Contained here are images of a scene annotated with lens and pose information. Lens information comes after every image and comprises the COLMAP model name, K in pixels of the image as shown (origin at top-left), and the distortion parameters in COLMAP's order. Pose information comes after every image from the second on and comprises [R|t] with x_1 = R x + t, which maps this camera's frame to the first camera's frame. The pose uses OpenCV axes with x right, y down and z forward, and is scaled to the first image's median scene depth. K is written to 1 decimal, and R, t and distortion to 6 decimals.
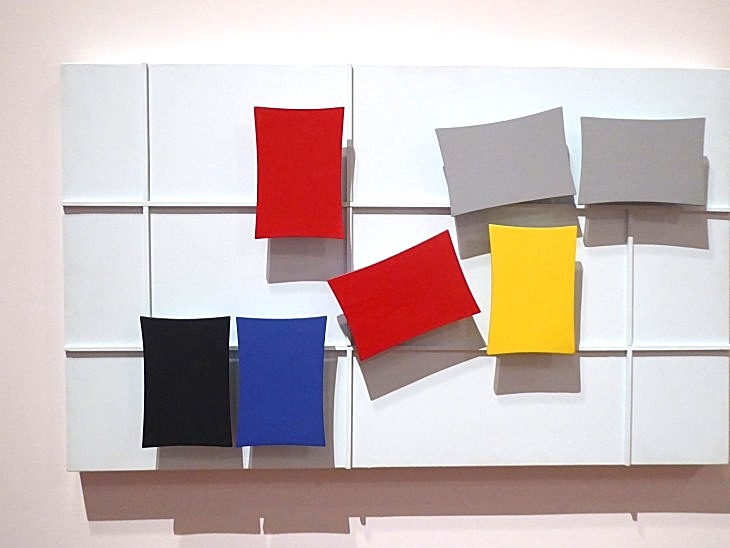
lens RADIAL K [[828.3, 0, 365.1], [0, 828.3, 279.5], [0, 0, 1]] dist [-0.035503, 0.000000]
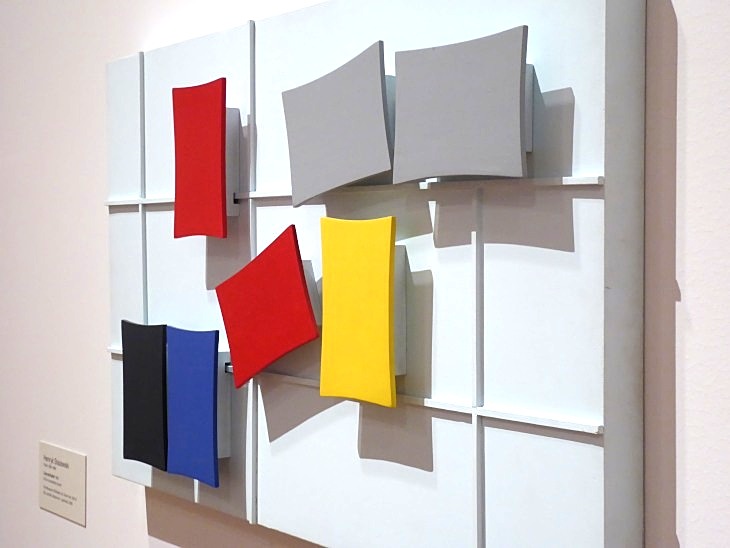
lens RADIAL K [[1380.9, 0, 365.0], [0, 1380.9, 271.9], [0, 0, 1]] dist [-0.013093, 0.000000]
pose [[0.516350, 0.016974, -0.856210, 1.181255], [-0.020010, 0.999770, 0.007752, -0.028168], [0.856144, 0.013130, 0.516571, 0.398735]]
